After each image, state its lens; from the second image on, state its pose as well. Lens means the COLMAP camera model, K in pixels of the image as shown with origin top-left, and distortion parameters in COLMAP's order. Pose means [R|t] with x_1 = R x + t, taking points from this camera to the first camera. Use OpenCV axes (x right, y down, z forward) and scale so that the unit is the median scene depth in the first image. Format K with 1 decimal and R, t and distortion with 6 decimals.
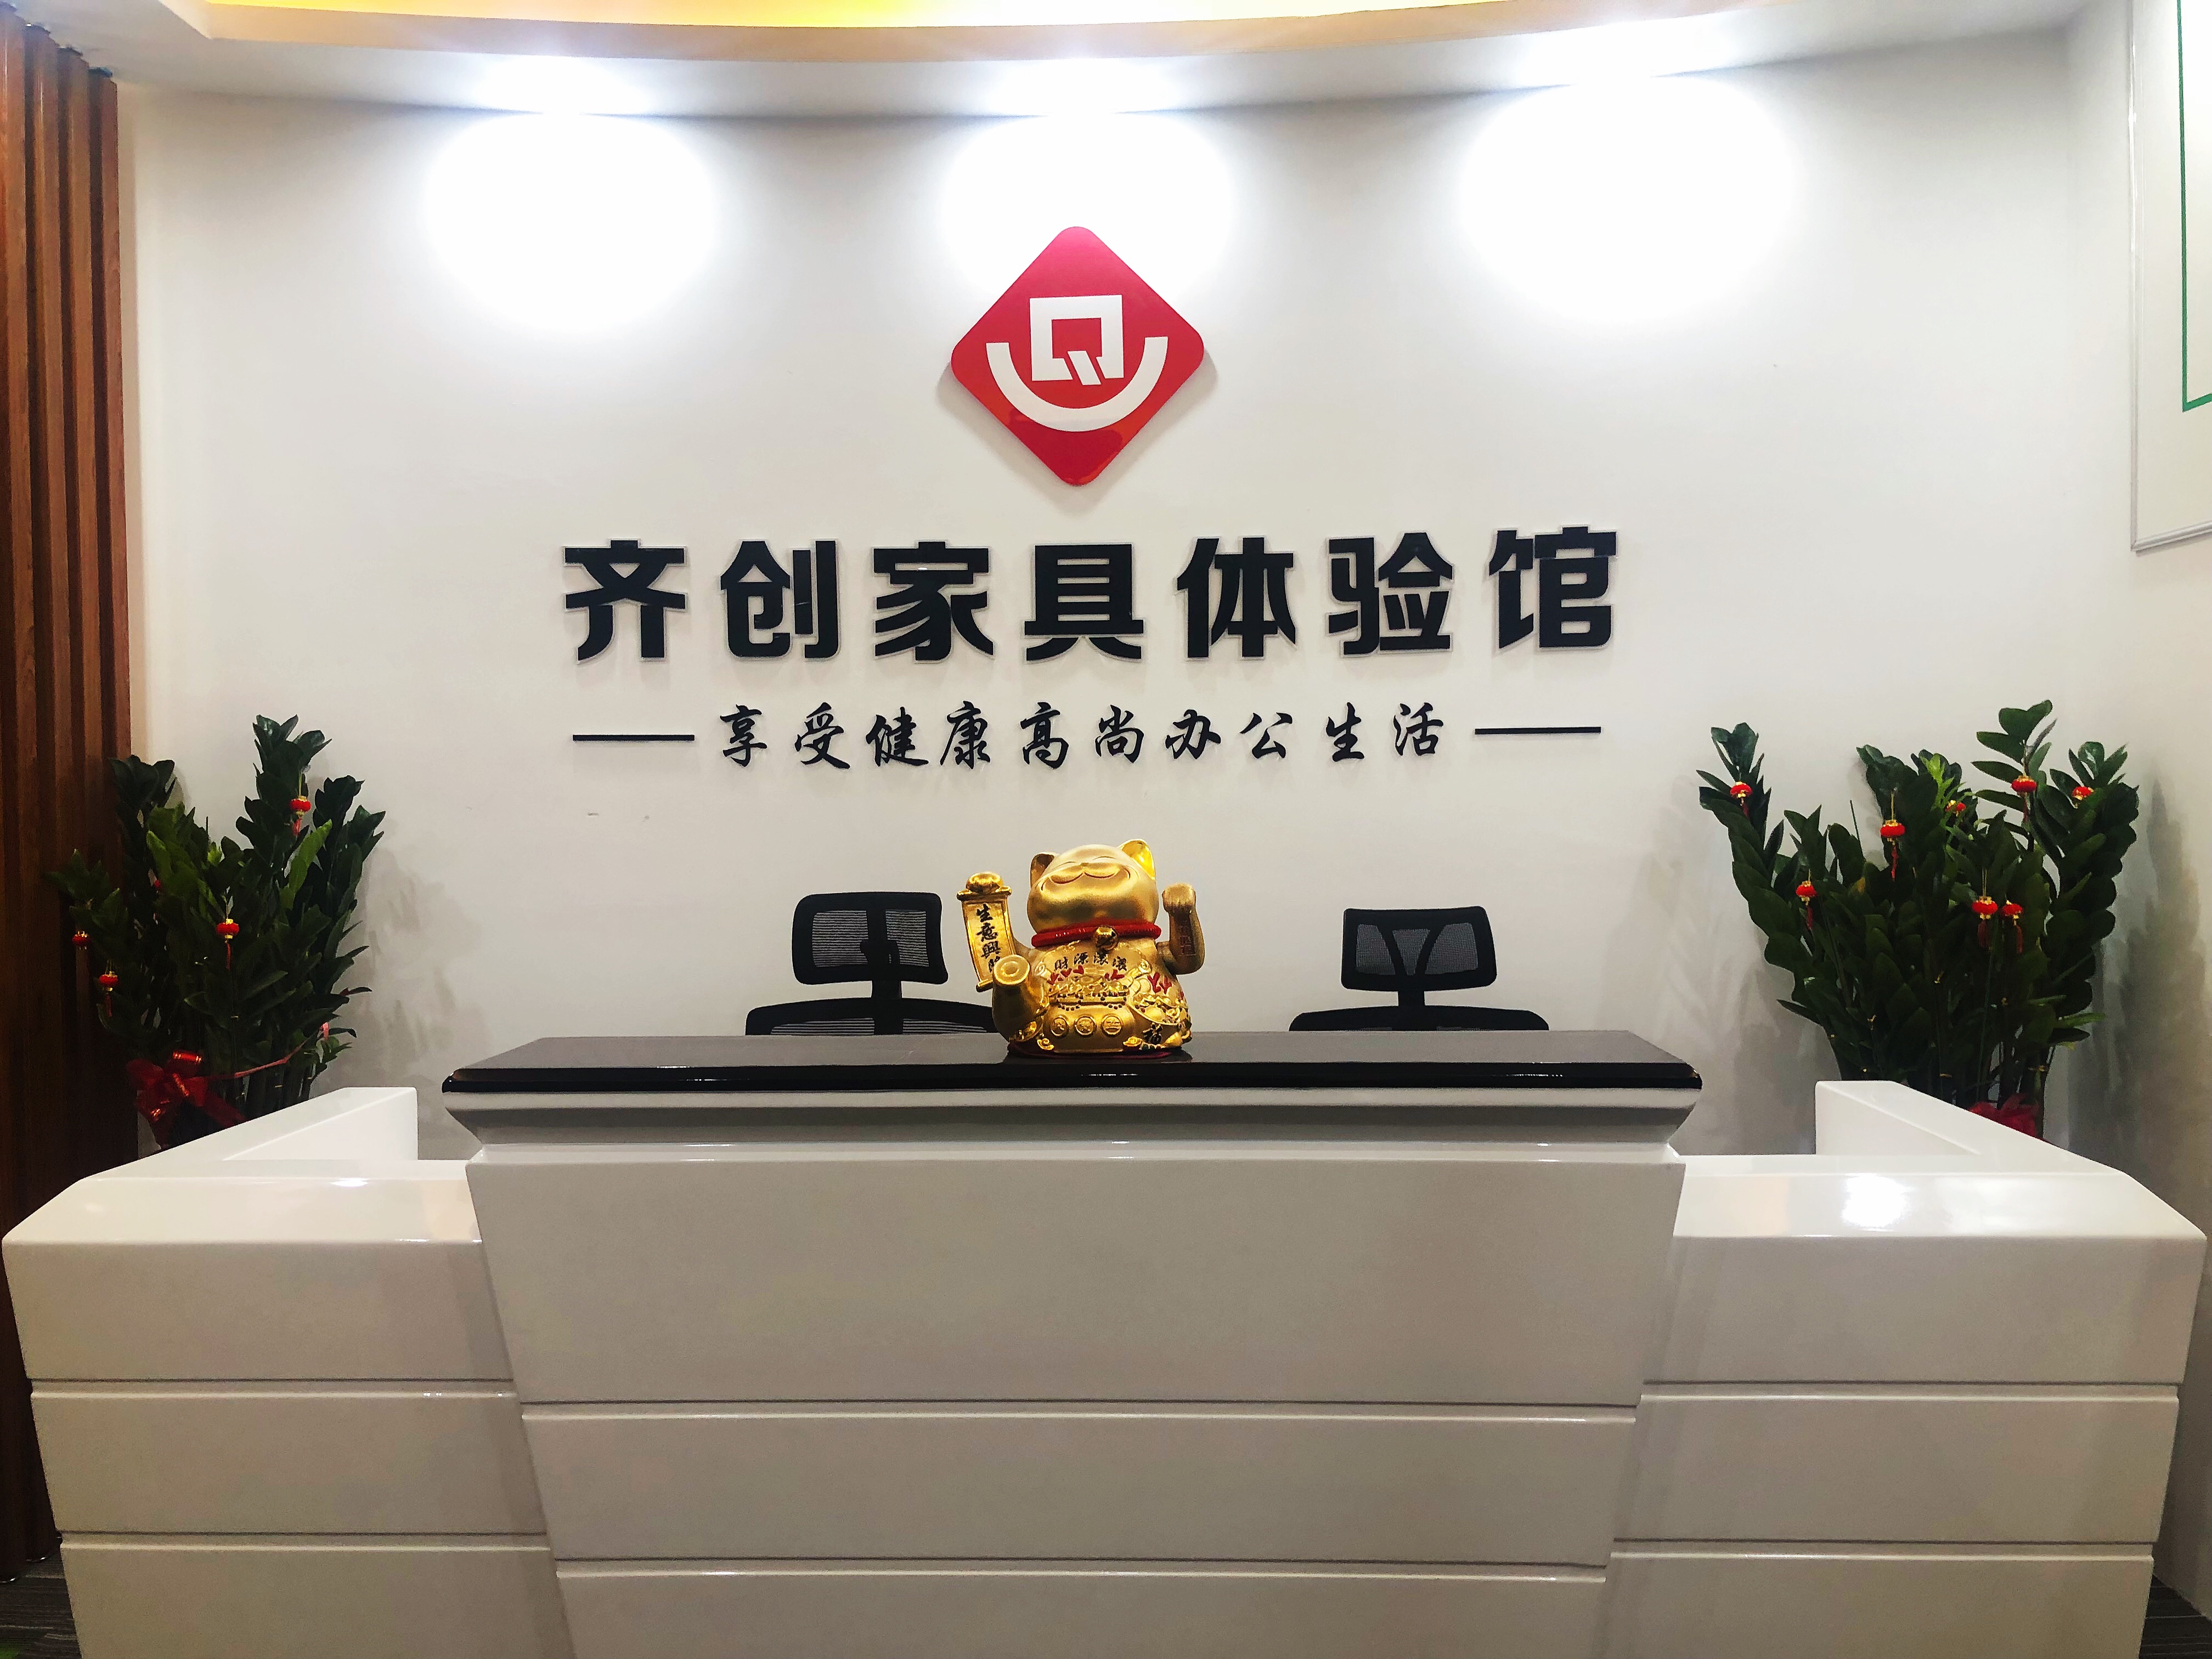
lens RADIAL K [[1785.3, 0, 1103.0], [0, 1785.3, 831.3], [0, 0, 1]] dist [0.074104, -0.004162]
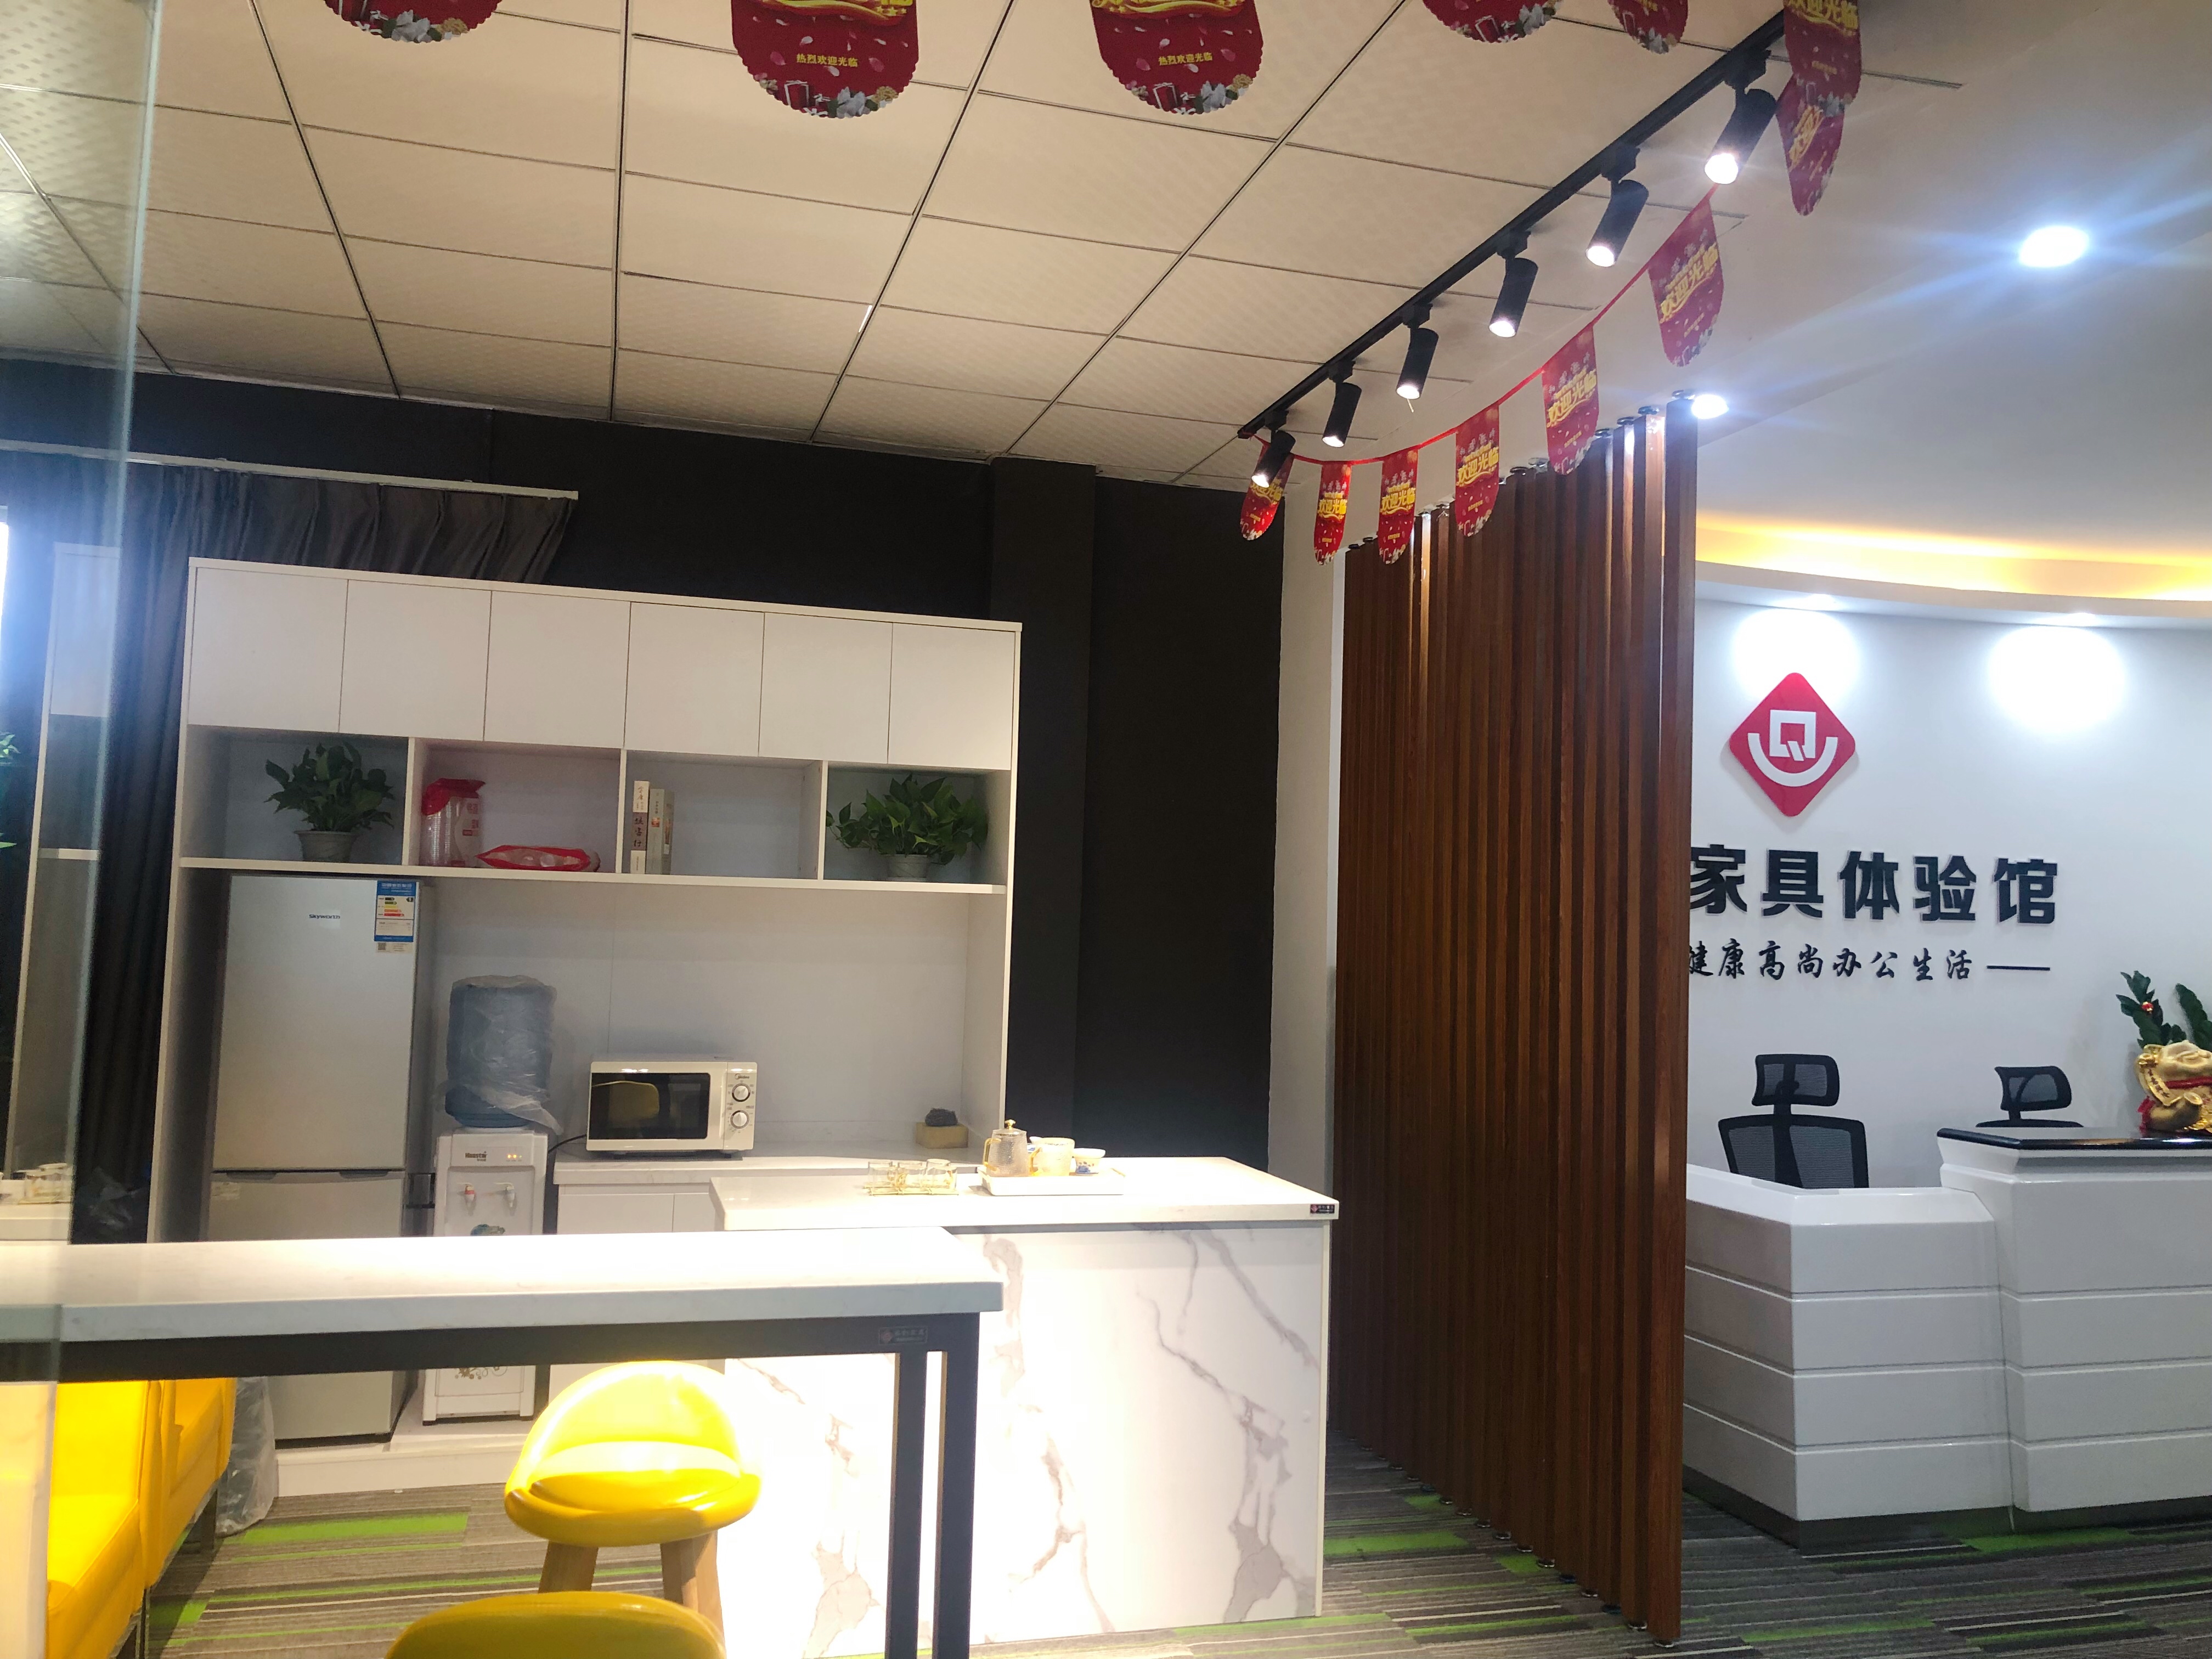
lens RADIAL K [[1785.3, 0, 1112.8], [0, 1785.3, 824.9], [0, 0, 1]] dist [0.074104, -0.004162]
pose [[0.930415, 0.052033, 0.362795, -1.270541], [-0.027453, 0.996984, -0.072587, -0.040267], [-0.365478, 0.057576, 0.929037, -0.389865]]
